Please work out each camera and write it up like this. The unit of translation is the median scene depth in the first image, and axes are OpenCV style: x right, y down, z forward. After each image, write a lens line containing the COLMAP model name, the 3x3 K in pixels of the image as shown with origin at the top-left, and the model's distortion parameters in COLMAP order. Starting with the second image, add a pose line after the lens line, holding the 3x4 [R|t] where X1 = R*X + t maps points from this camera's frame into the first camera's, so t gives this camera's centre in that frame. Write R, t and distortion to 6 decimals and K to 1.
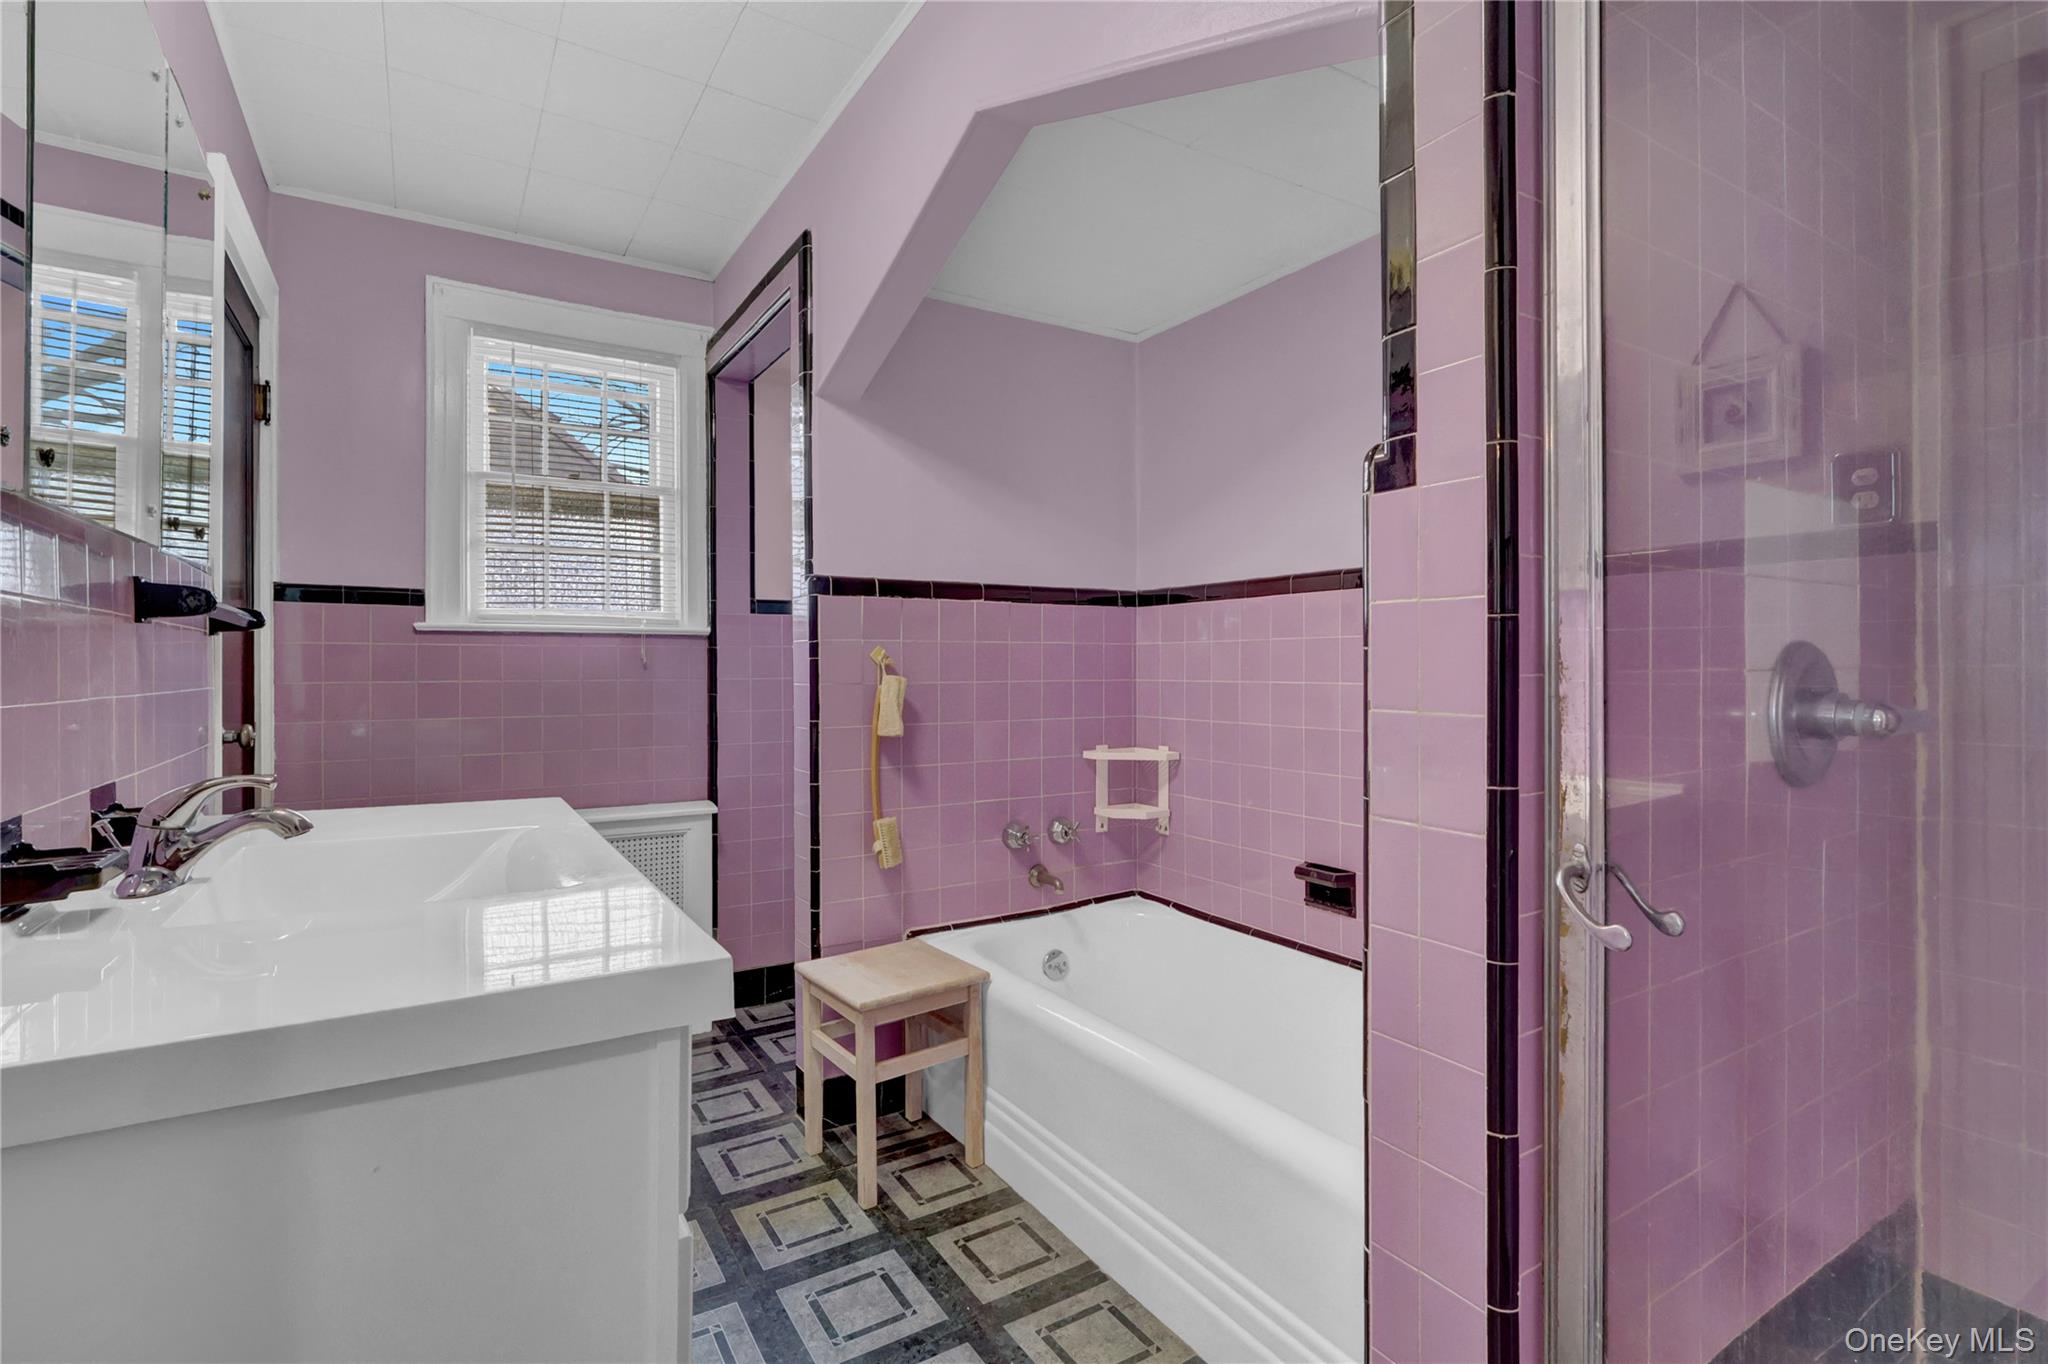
lens RADIAL K [[963.4, 0, 1034.7], [0, 963.4, 665.9], [0, 0, 1]] dist [0.000270, 0.000546]
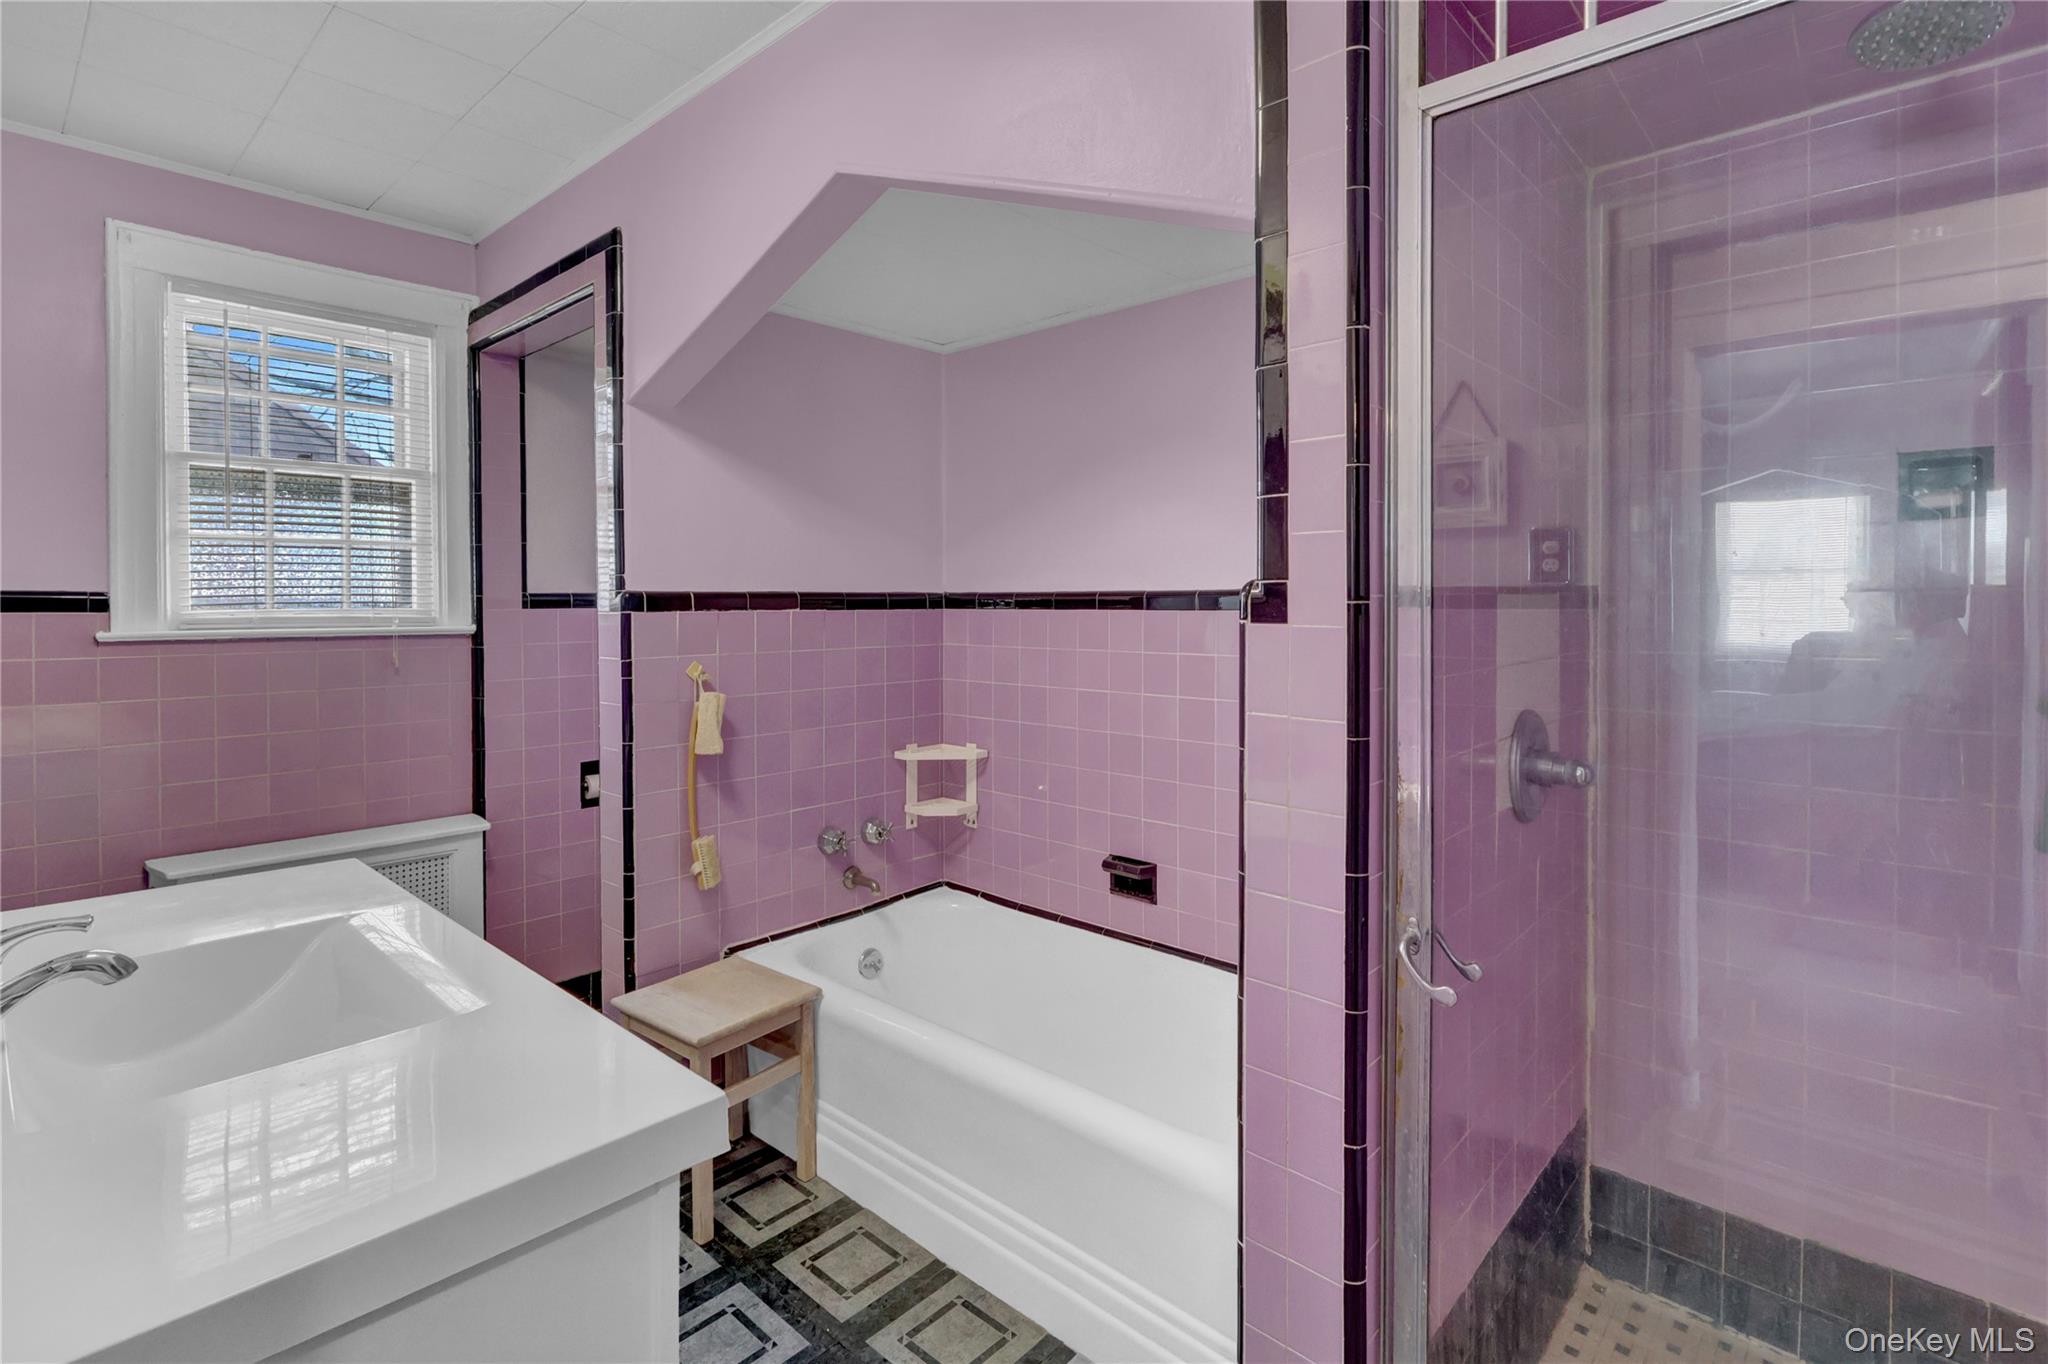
lens RADIAL K [[963.4, 0, 1047.3], [0, 963.4, 625.1], [0, 0, 1]] dist [0.000270, 0.000546]
pose [[0.963590, -0.003901, 0.267355, -0.082235], [0.000475, 0.999917, 0.012881, -0.073266], [-0.267383, -0.012285, 0.963512, -0.036074]]
